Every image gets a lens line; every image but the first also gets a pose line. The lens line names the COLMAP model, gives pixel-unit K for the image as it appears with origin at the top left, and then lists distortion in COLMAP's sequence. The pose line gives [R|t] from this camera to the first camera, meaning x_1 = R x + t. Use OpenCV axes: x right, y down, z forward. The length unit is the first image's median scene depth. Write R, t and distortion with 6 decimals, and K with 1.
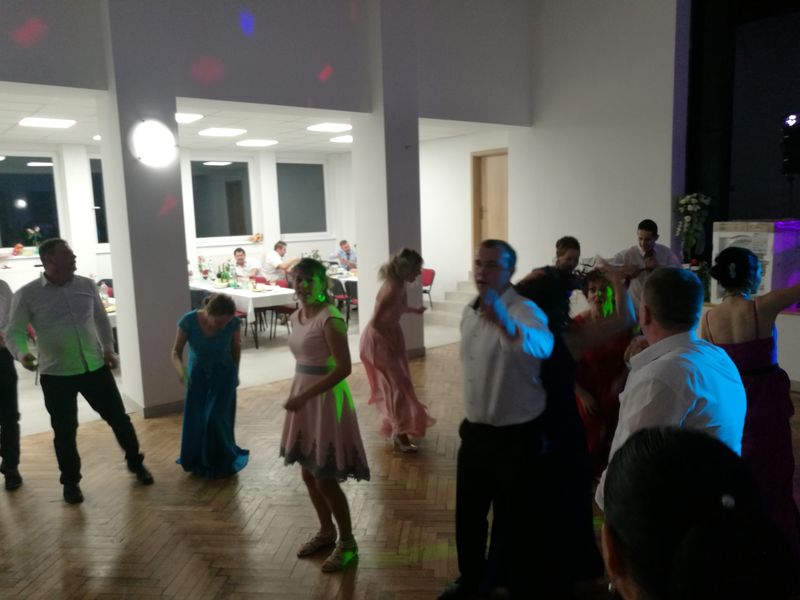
lens RADIAL K [[641.3, 0, 400.1], [0, 641.3, 296.3], [0, 0, 1]] dist [0.003285, -0.007906]
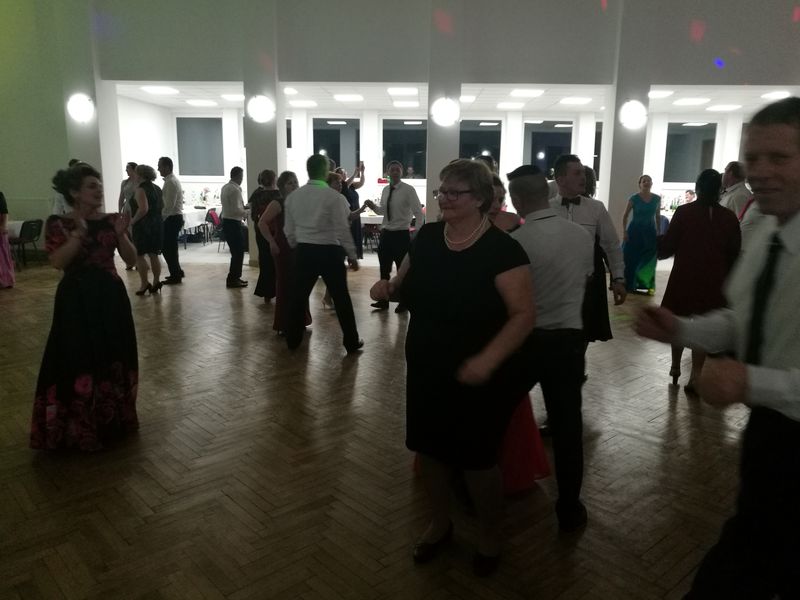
lens RADIAL K [[641.3, 0, 399.1], [0, 641.3, 295.1], [0, 0, 1]] dist [0.003285, -0.007906]
pose [[0.746523, 0.164787, -0.644631, 0.203917], [-0.127340, 0.986321, 0.104665, 0.085179], [0.653061, 0.003953, 0.757295, -0.430927]]
